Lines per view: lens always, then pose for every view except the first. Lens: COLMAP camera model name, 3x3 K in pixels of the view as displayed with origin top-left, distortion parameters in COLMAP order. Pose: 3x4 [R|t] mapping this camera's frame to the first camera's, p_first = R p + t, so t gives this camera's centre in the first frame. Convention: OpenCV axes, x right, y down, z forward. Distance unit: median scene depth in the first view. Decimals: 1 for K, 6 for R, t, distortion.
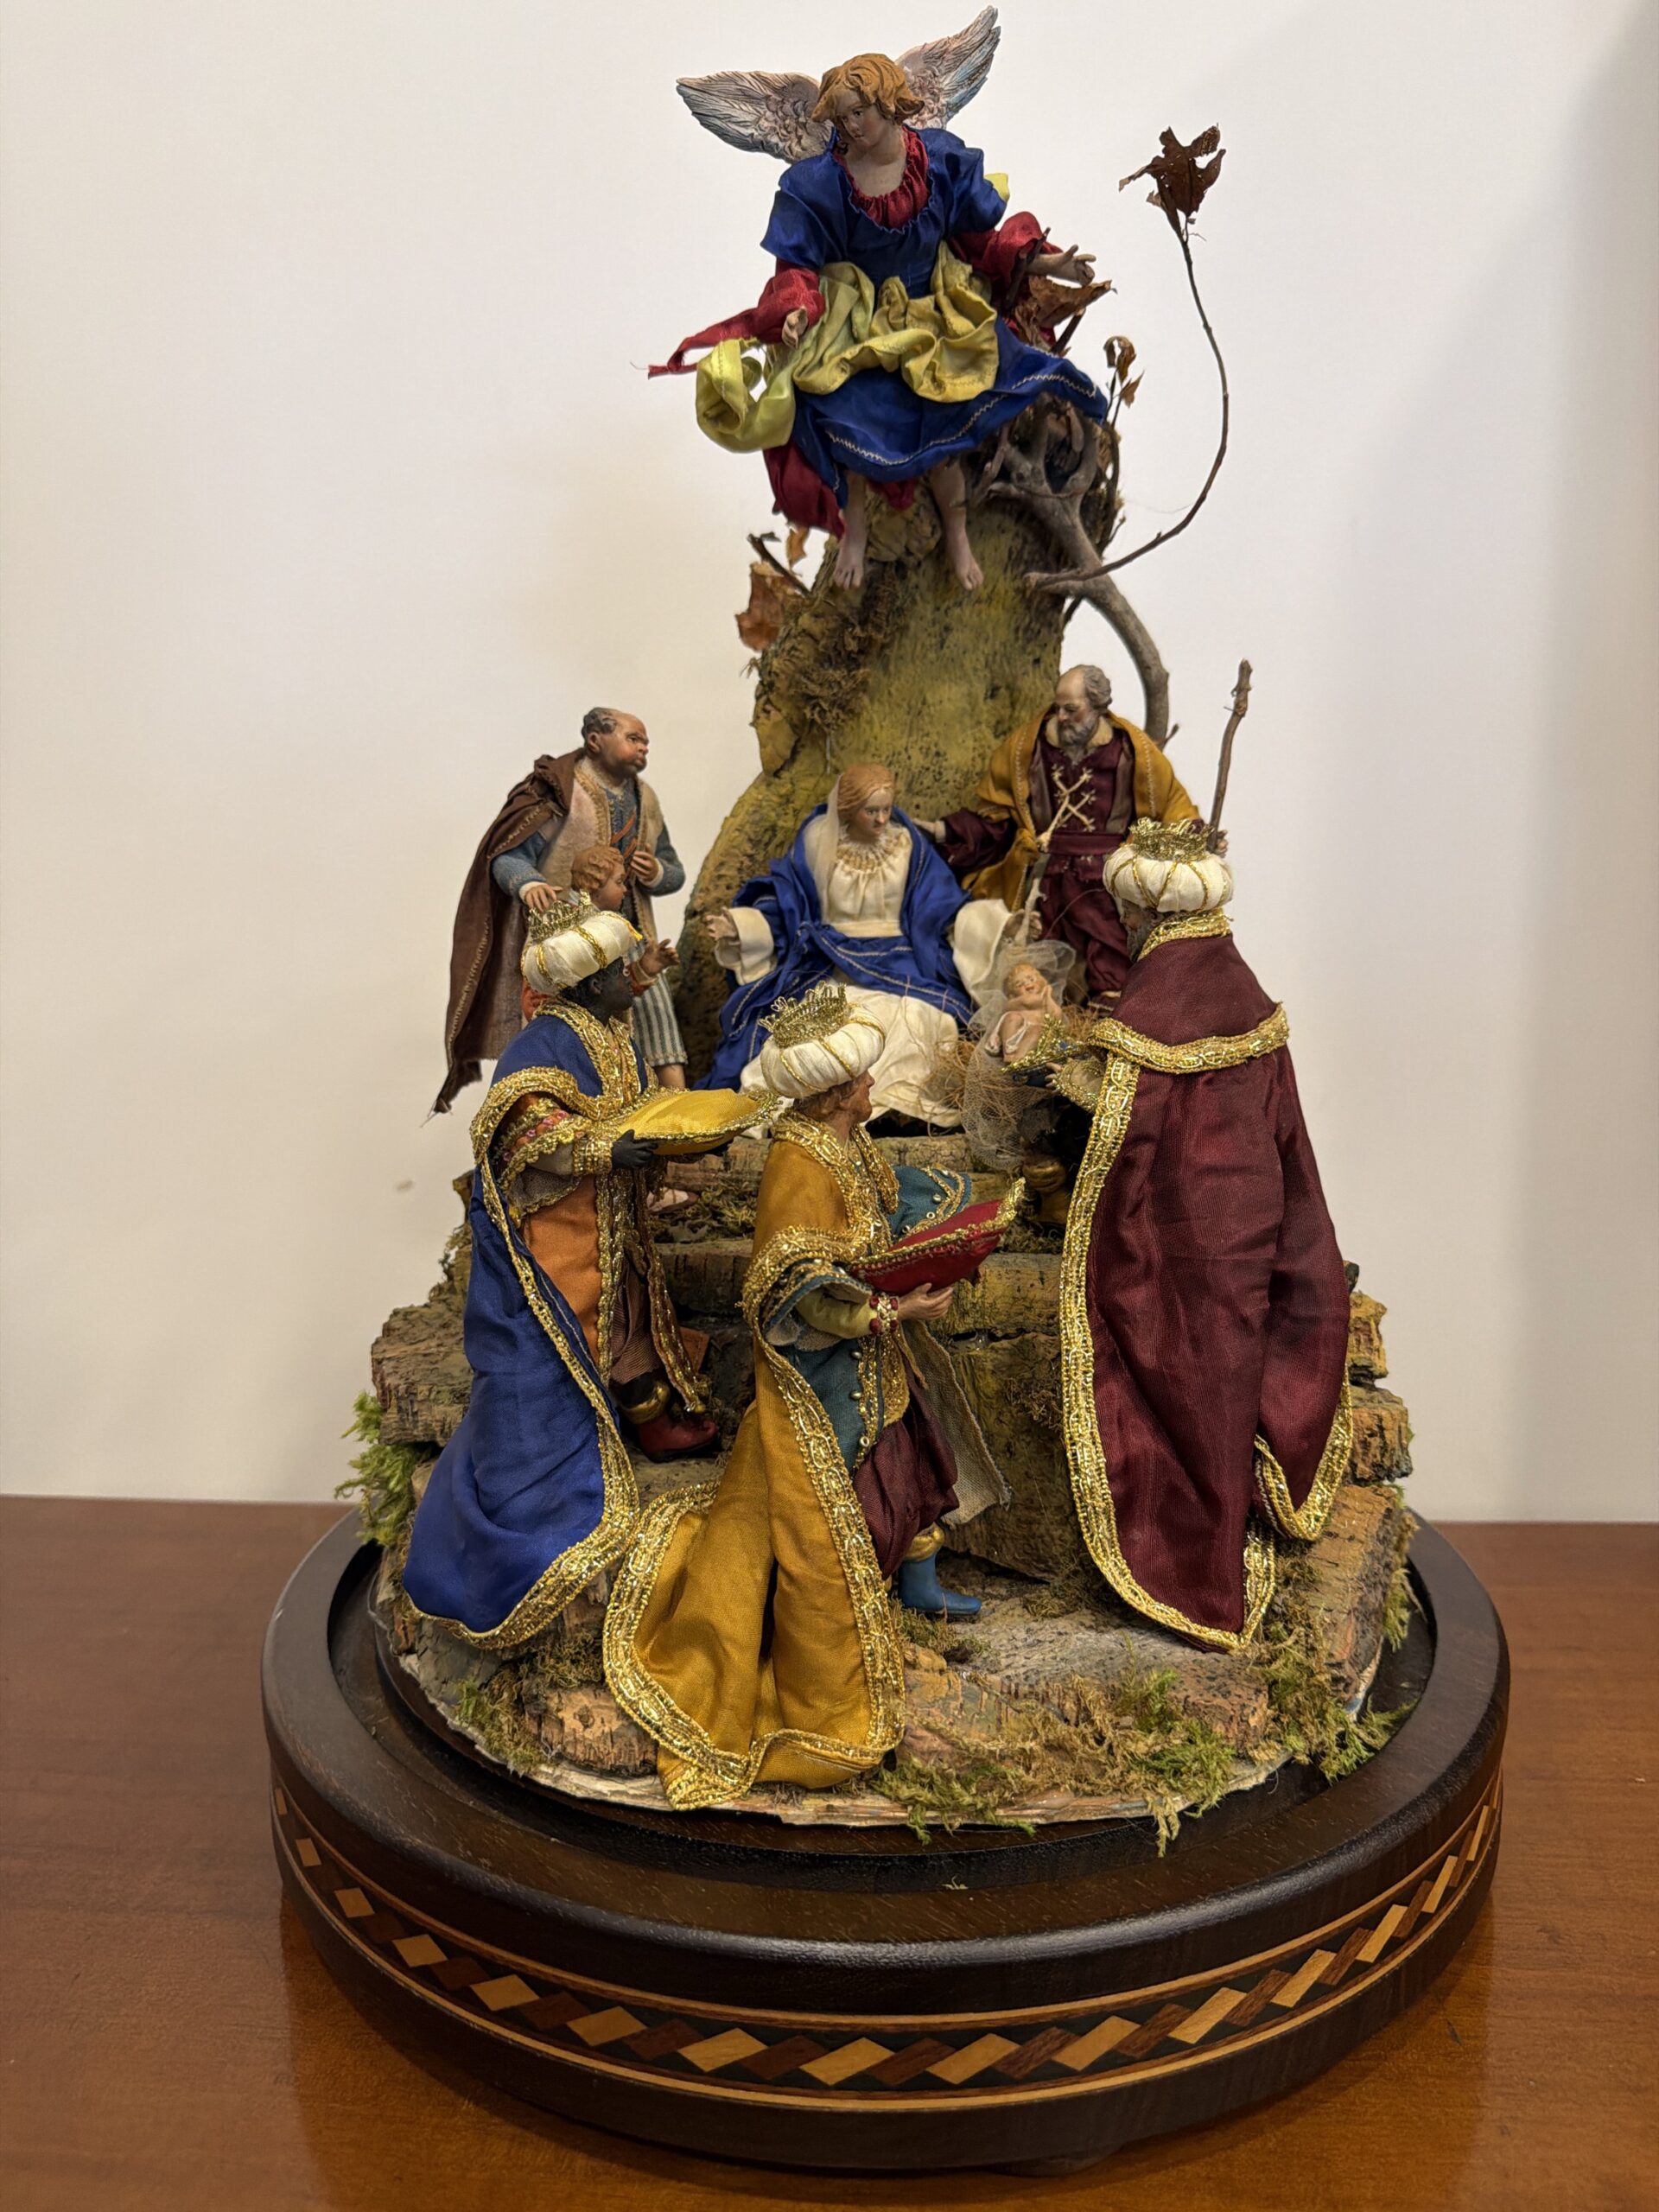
lens RADIAL K [[1572.9, 0, 820.6], [0, 1572.9, 1138.4], [0, 0, 1]] dist [0.003568, -0.043207]
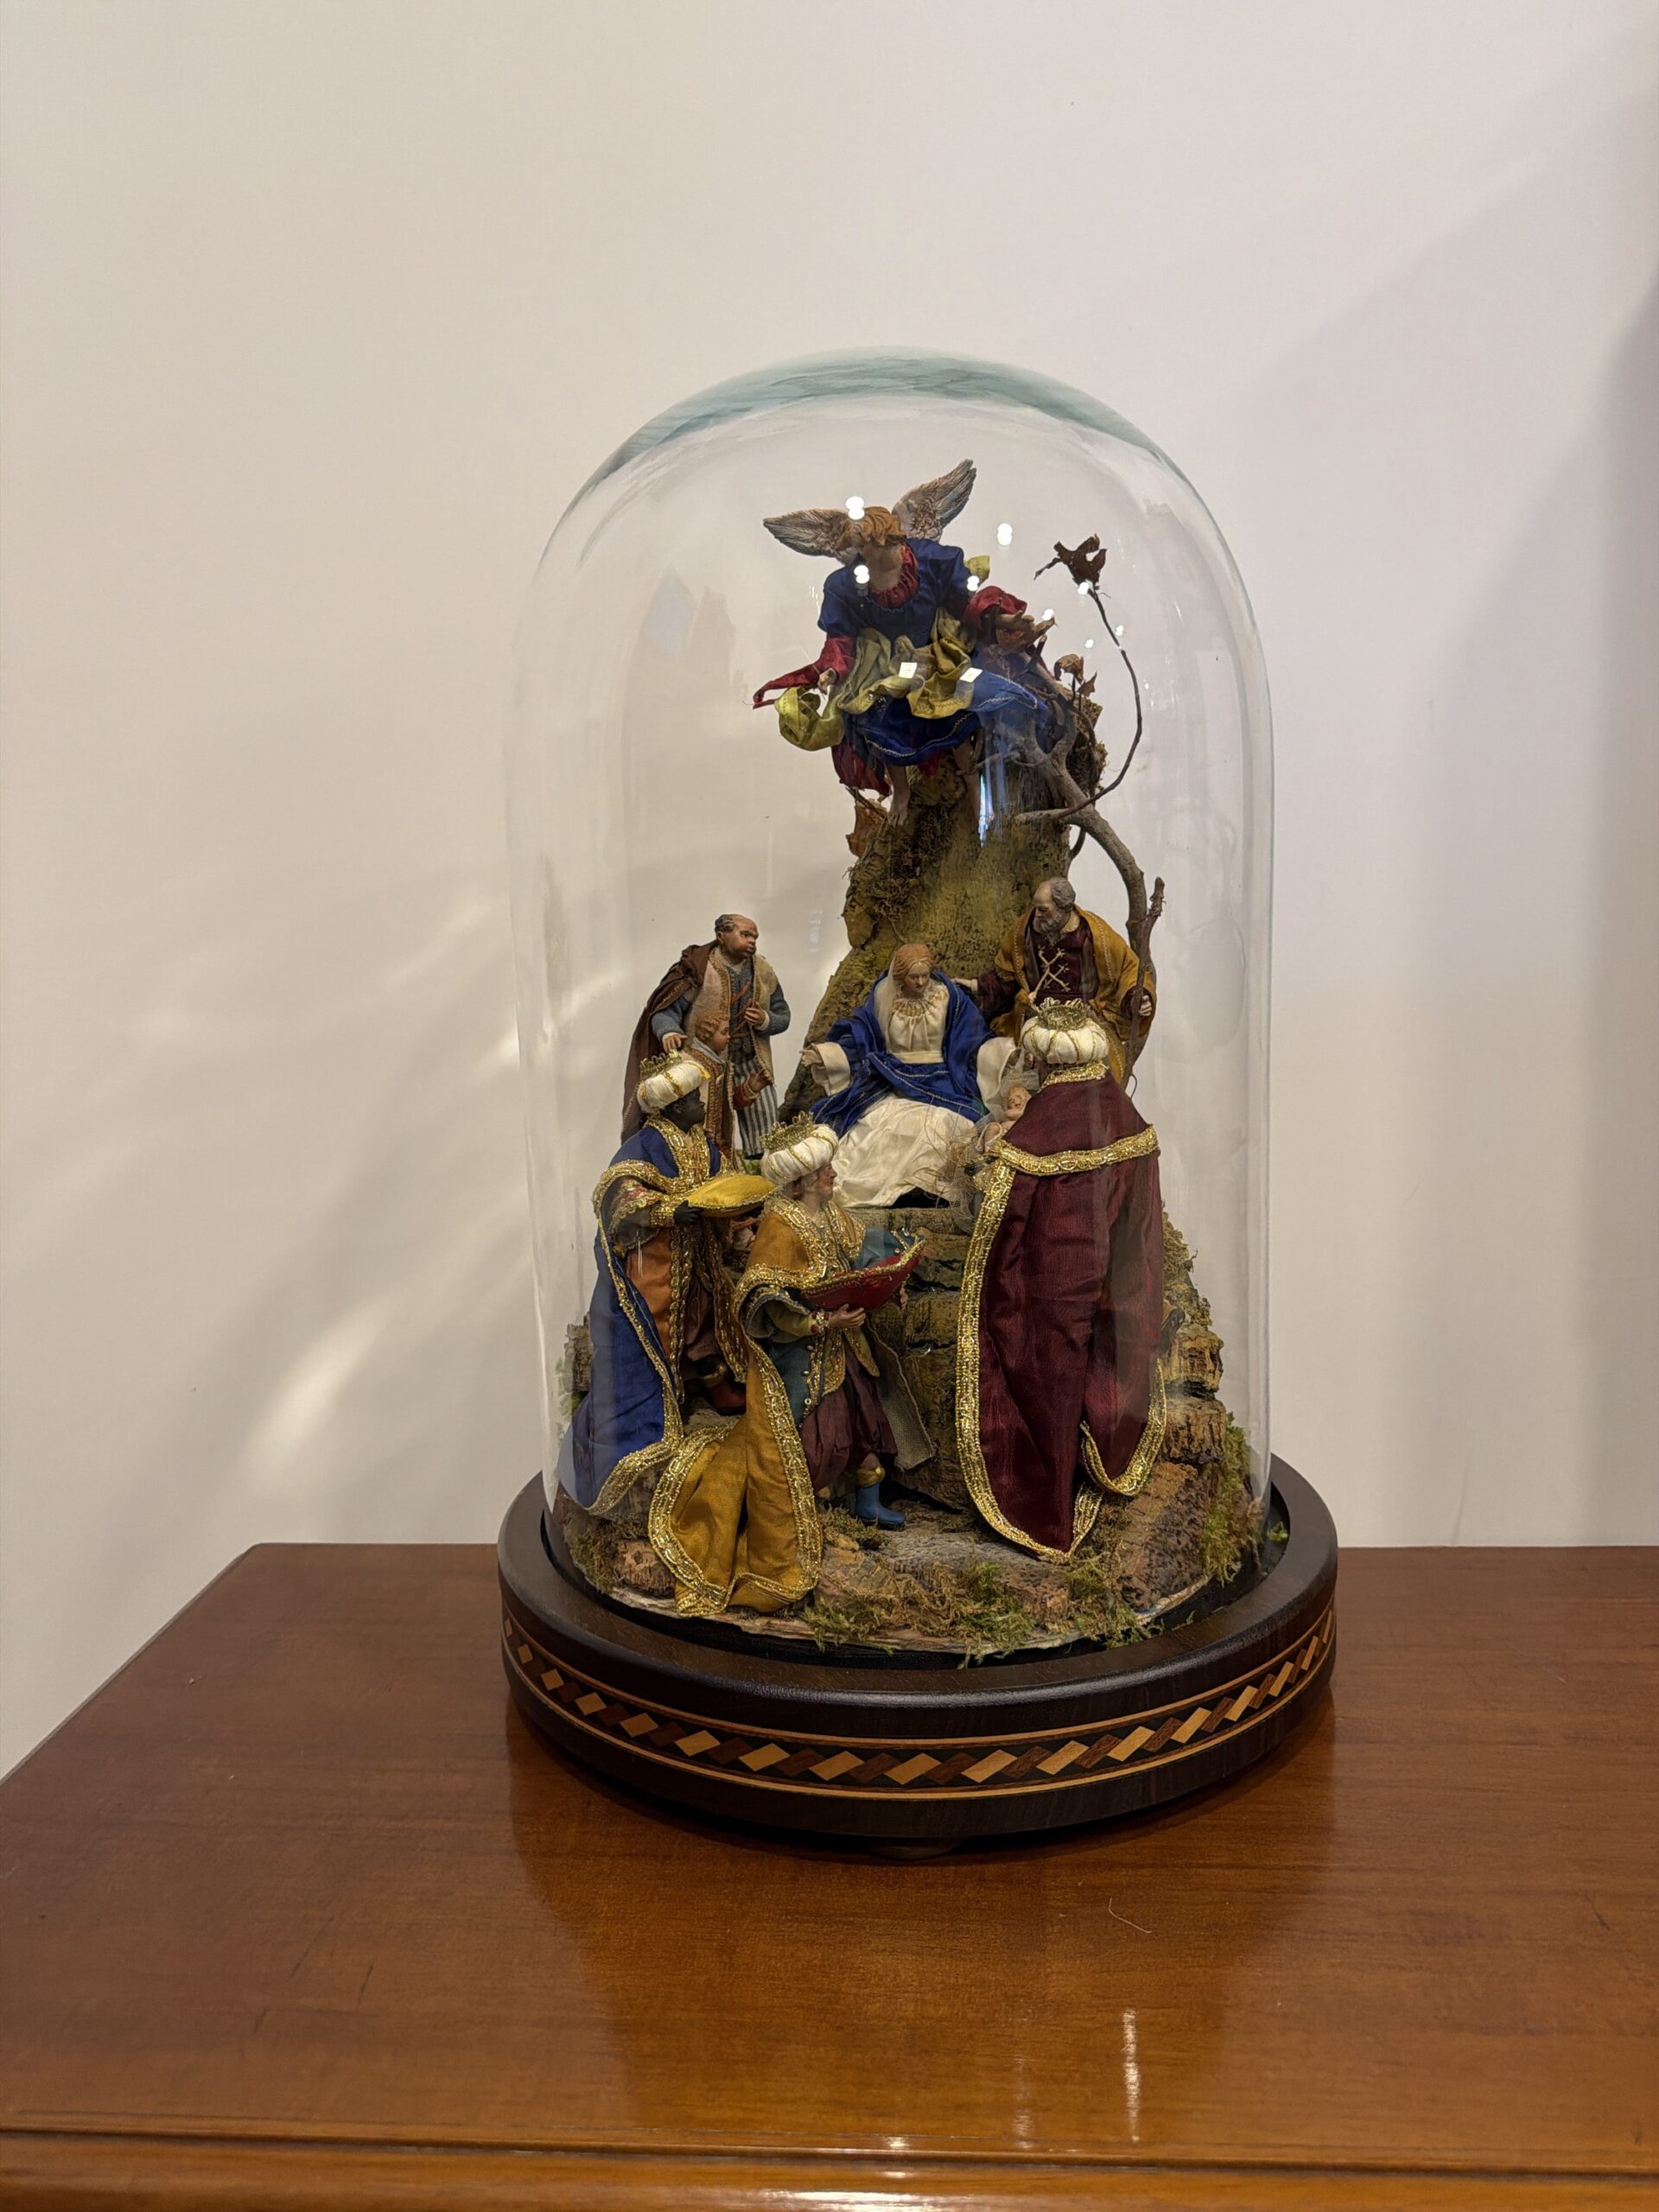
lens RADIAL K [[1572.9, 0, 819.6], [0, 1572.9, 1114.0], [0, 0, 1]] dist [0.003568, -0.043207]
pose [[0.965684, 0.021170, -0.258857, 0.361809], [-0.031143, 0.998920, -0.034488, -0.035904], [0.257847, 0.041366, 0.965300, -0.447476]]
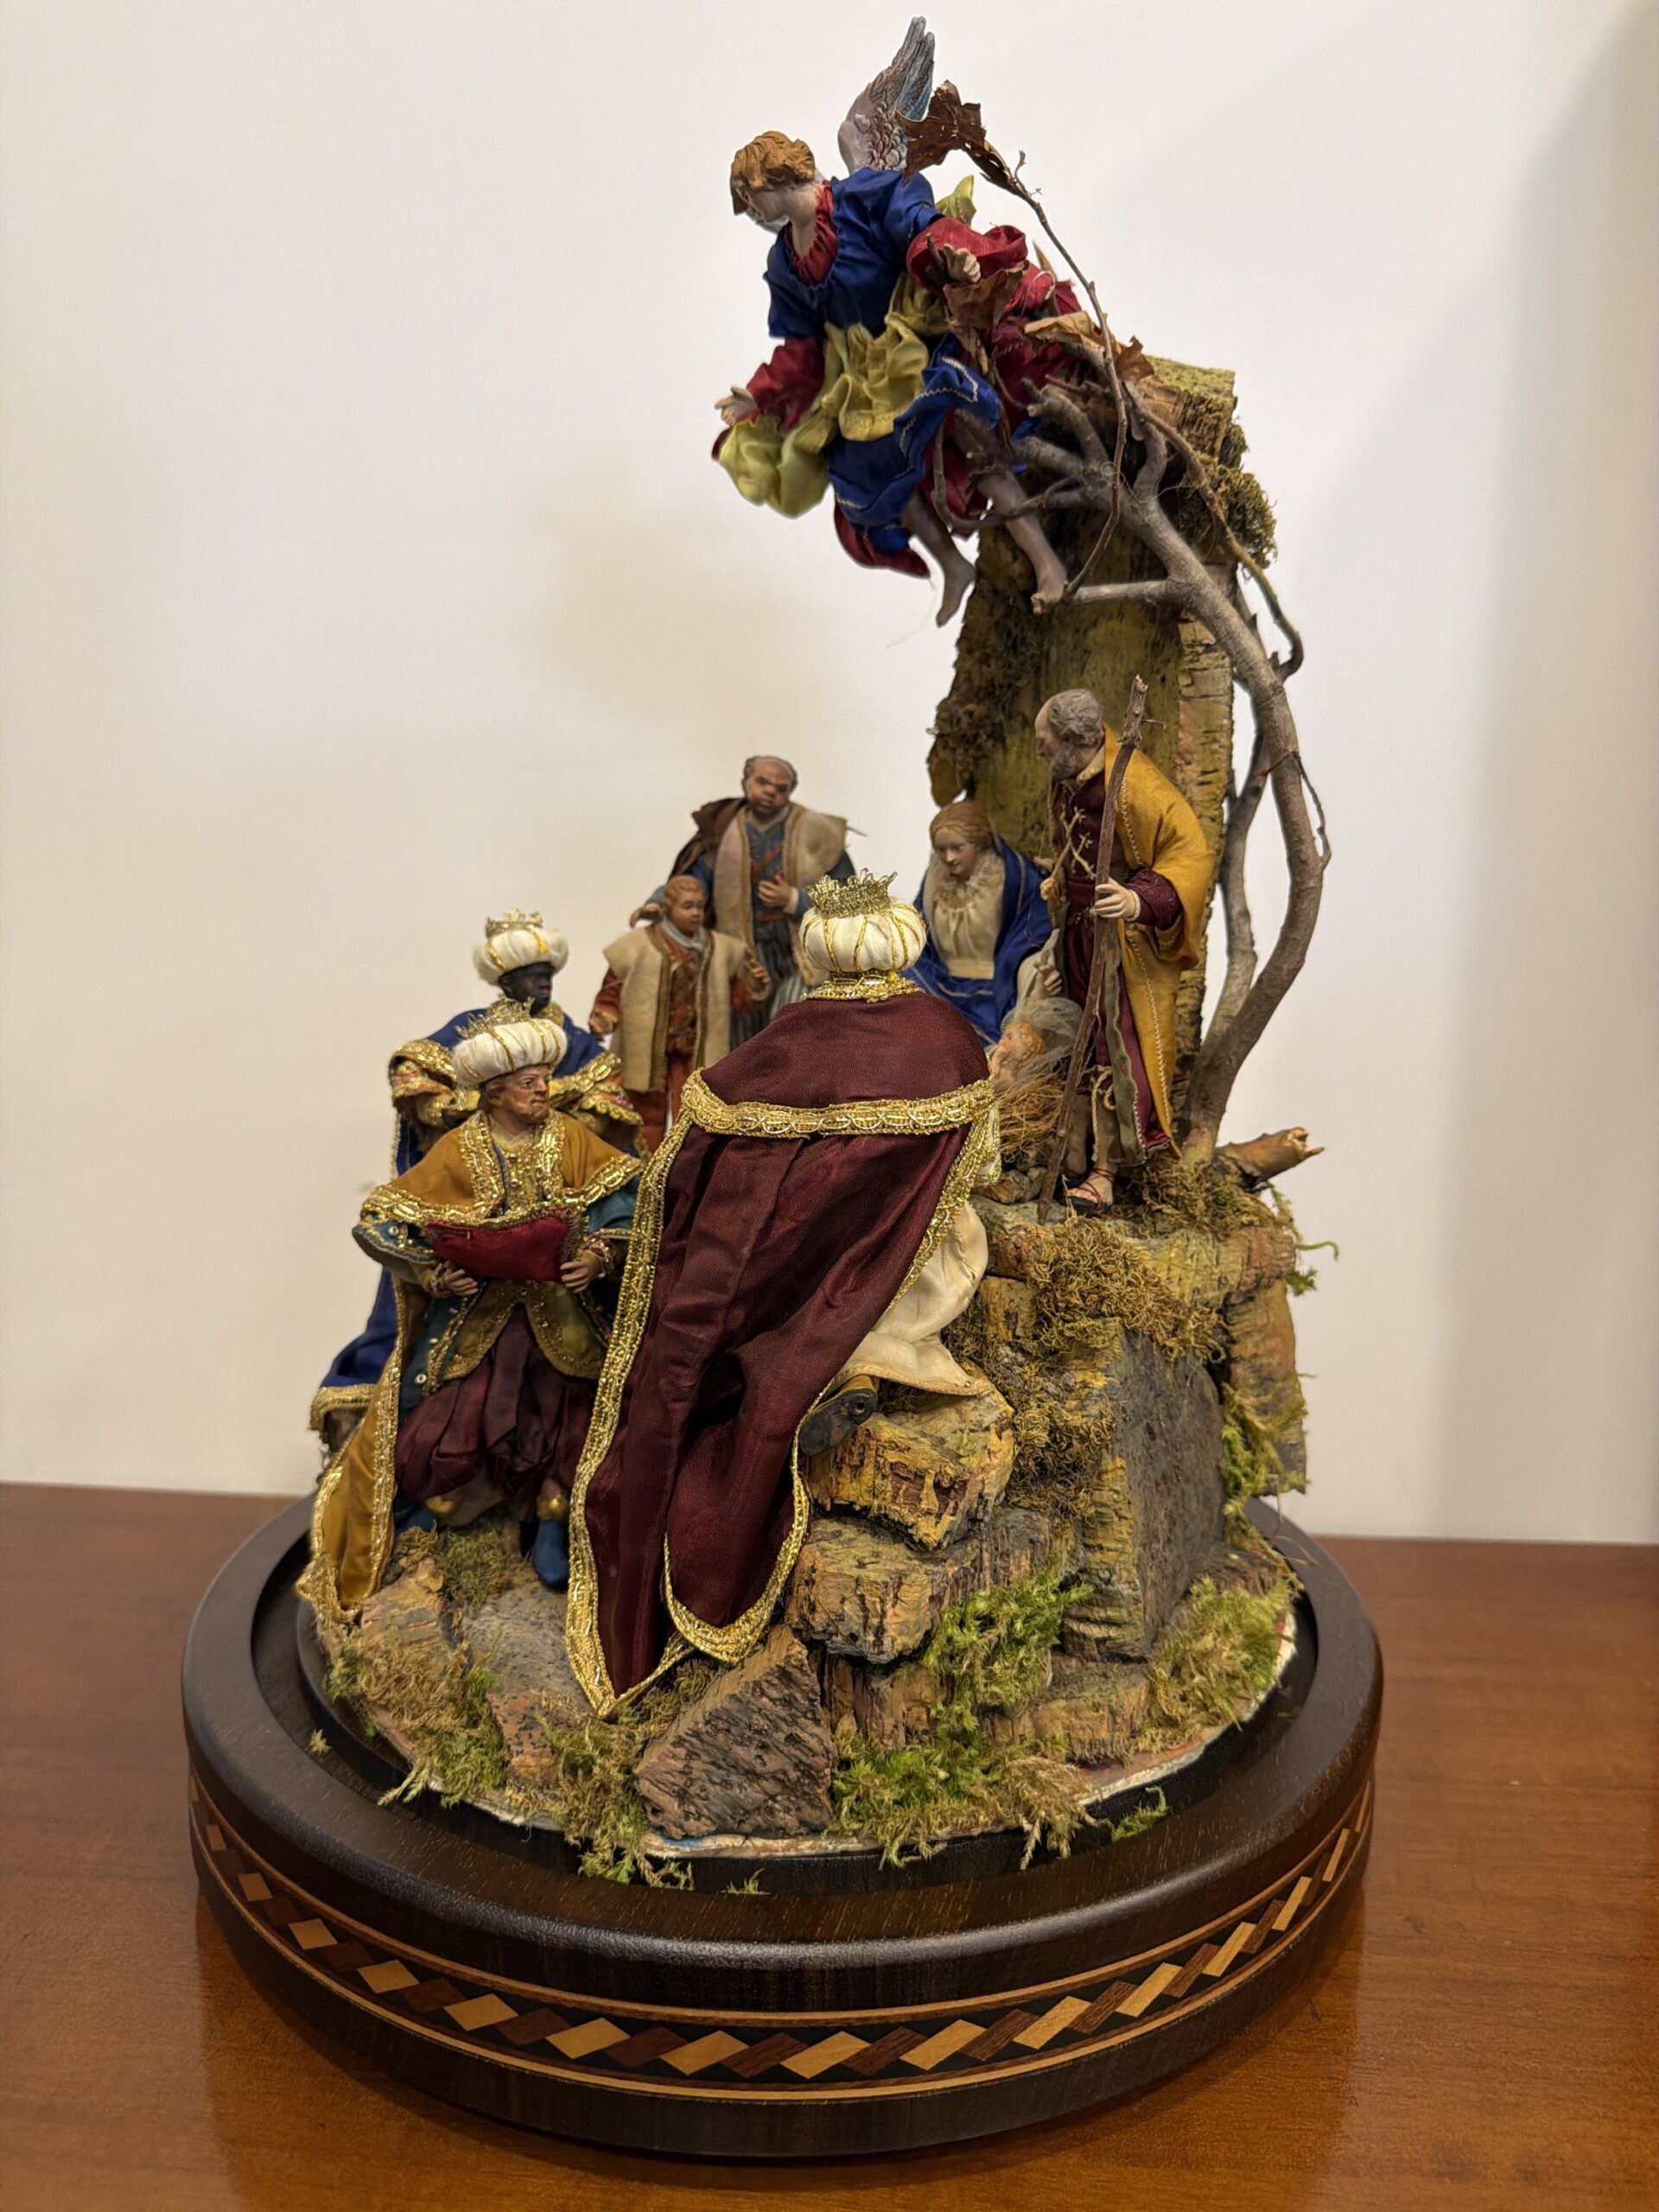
lens RADIAL K [[1572.9, 0, 831.0], [0, 1572.9, 1129.2], [0, 0, 1]] dist [0.003568, -0.043207]
pose [[0.545261, 0.166579, -0.821548, 0.935047], [-0.170231, 0.981639, 0.086058, -0.122174], [0.820799, 0.092929, 0.563607, 0.451967]]
